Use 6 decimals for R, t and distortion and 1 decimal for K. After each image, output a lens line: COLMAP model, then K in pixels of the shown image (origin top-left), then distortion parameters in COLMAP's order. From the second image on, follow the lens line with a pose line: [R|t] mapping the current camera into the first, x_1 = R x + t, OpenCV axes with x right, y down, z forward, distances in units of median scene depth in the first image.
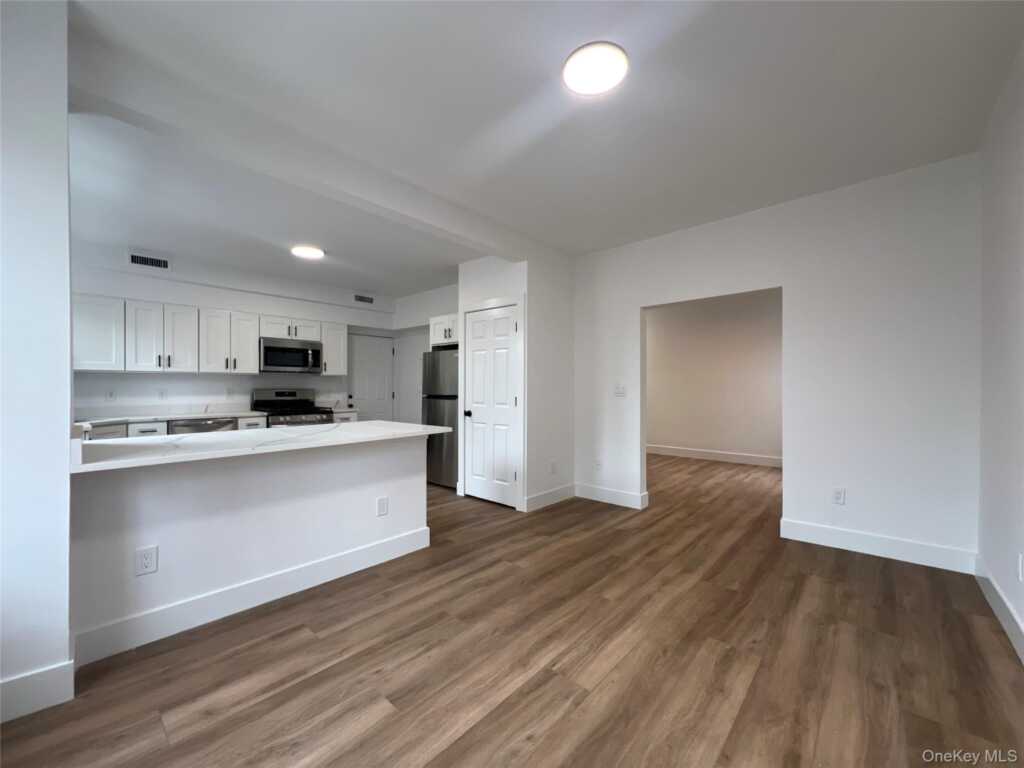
lens RADIAL K [[410.3, 0, 516.7], [0, 410.3, 385.3], [0, 0, 1]] dist [0.000644, -0.000144]
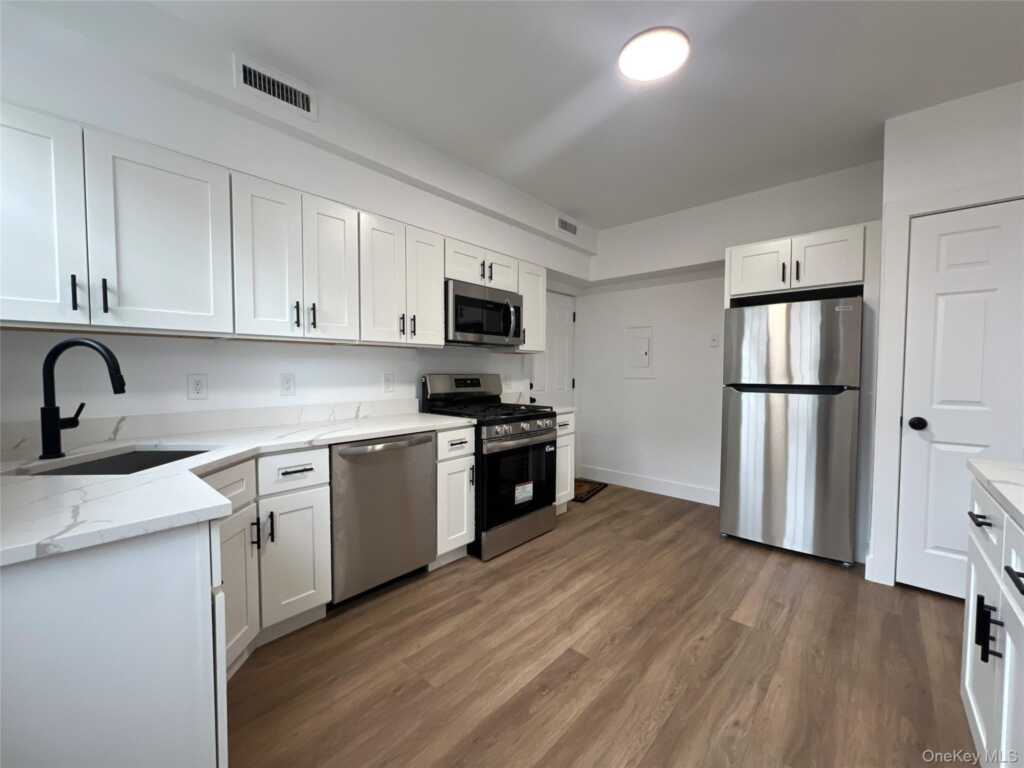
lens RADIAL K [[410.3, 0, 516.7], [0, 410.3, 385.3], [0, 0, 1]] dist [0.000644, -0.000144]
pose [[0.999996, -0.000943, 0.002720, -0.556465], [0.000840, 0.999299, 0.037423, 0.003707], [-0.002754, -0.037421, 0.999296, 0.473401]]
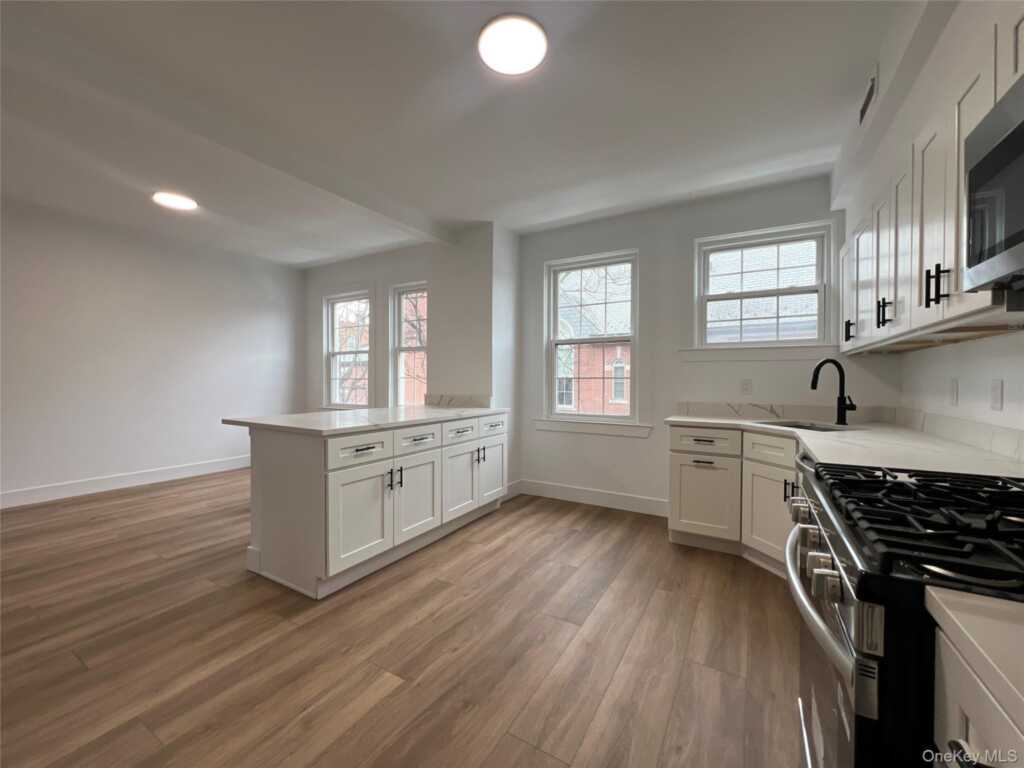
lens RADIAL K [[410.3, 0, 516.7], [0, 410.3, 385.3], [0, 0, 1]] dist [0.000644, -0.000144]
pose [[-0.978683, -0.000169, -0.205375, -0.362768], [-0.002838, 0.999915, 0.012701, 0.009602], [0.205355, 0.013013, -0.978601, 1.213138]]
